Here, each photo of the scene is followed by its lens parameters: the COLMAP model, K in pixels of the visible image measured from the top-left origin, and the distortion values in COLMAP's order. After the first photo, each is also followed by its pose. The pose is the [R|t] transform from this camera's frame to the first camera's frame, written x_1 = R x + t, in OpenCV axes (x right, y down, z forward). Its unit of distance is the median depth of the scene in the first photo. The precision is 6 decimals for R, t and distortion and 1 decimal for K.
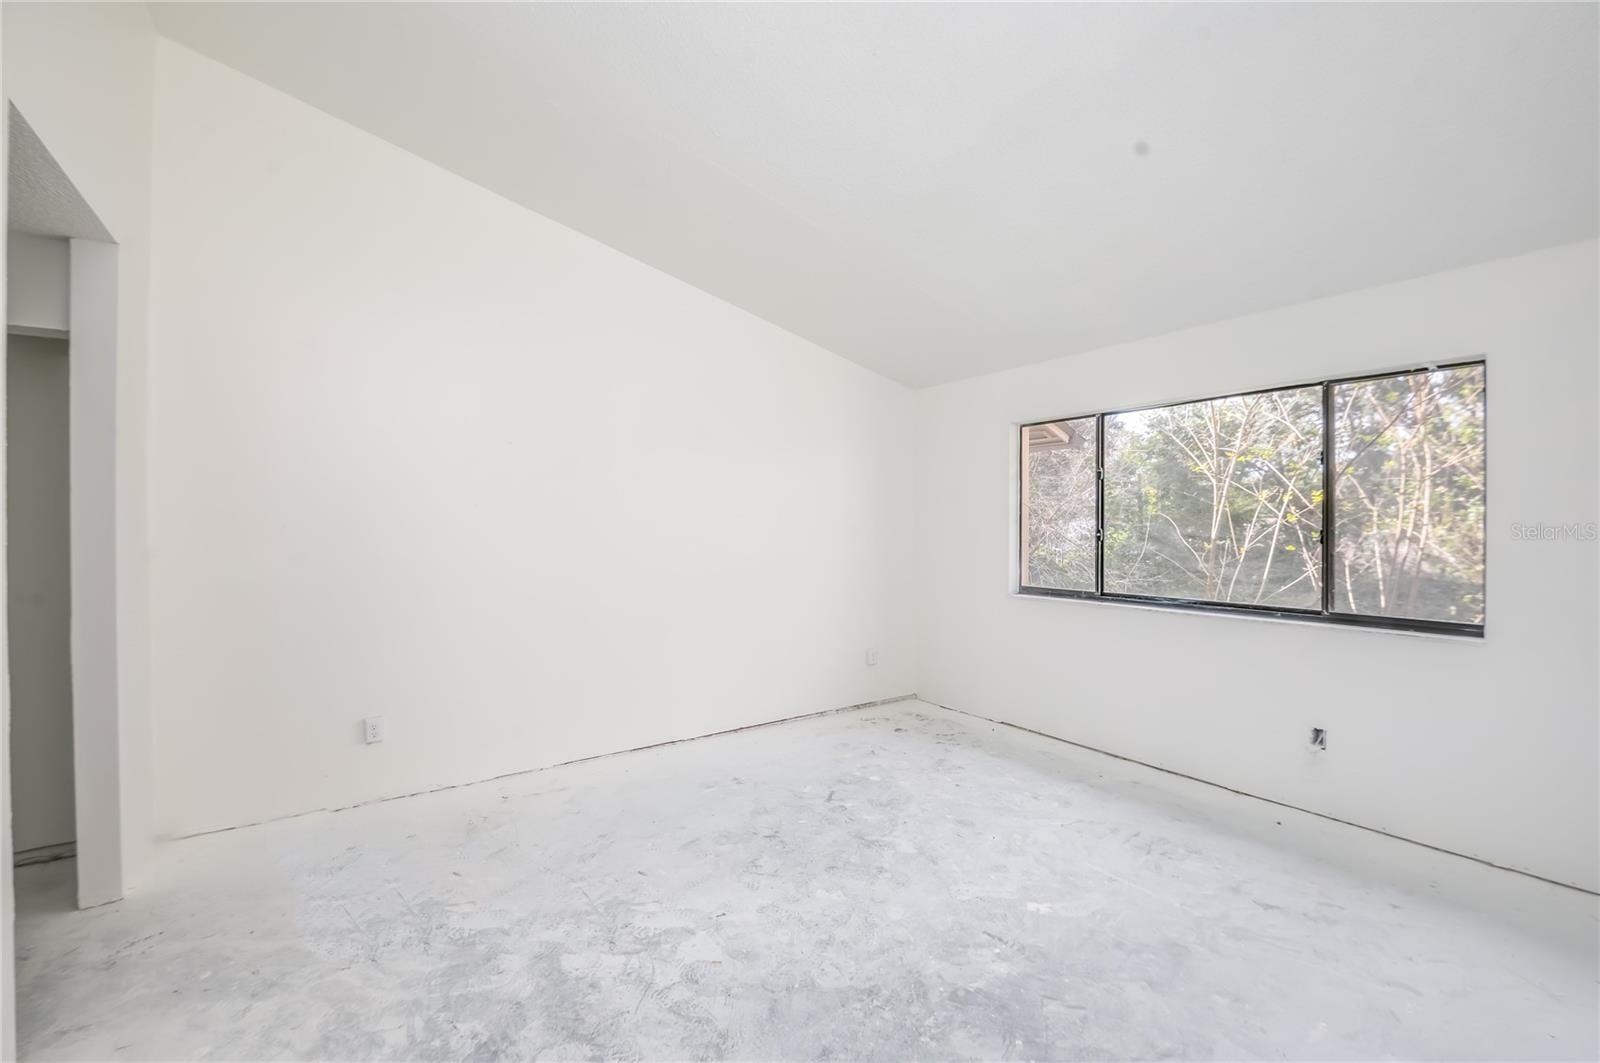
lens RADIAL K [[701.4, 0, 800.0], [0, 701.4, 531.5], [0, 0, 1]] dist [-0.009514, -0.000829]
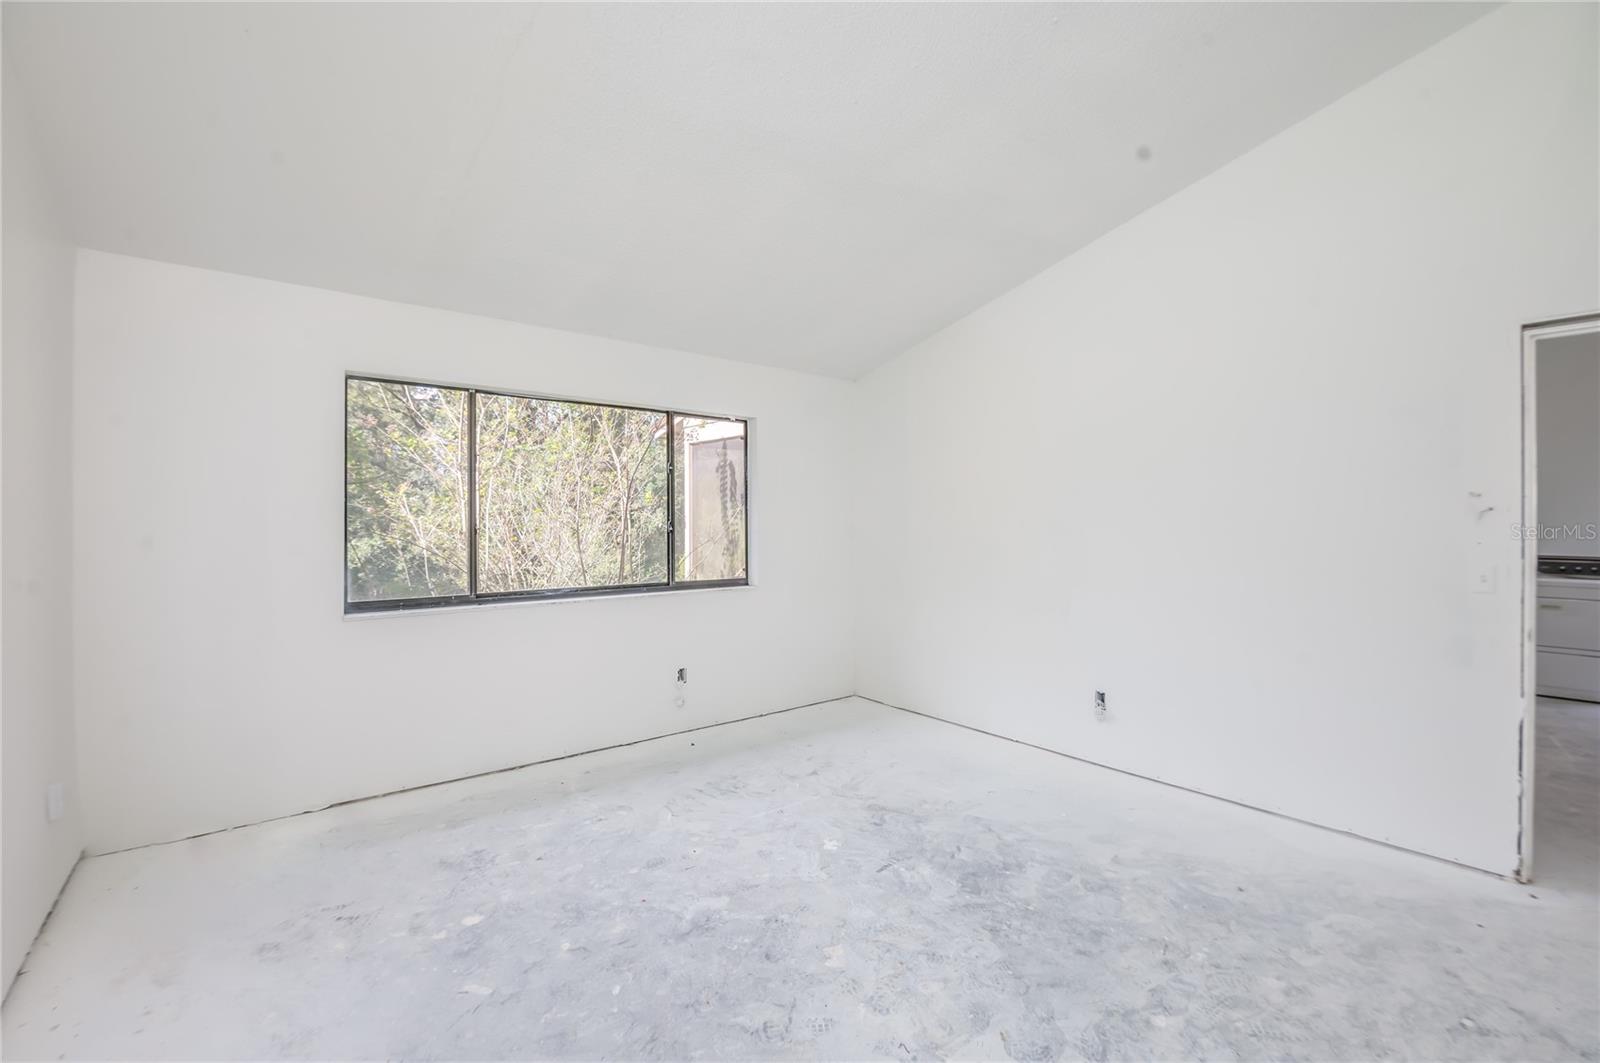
lens RADIAL K [[701.4, 0, 800.0], [0, 701.4, 531.5], [0, 0, 1]] dist [-0.009514, -0.000829]
pose [[-0.083392, -0.017357, 0.996366, -0.657559], [0.007534, 0.999809, 0.018048, -0.006133], [-0.996488, 0.009011, -0.083245, 0.929977]]
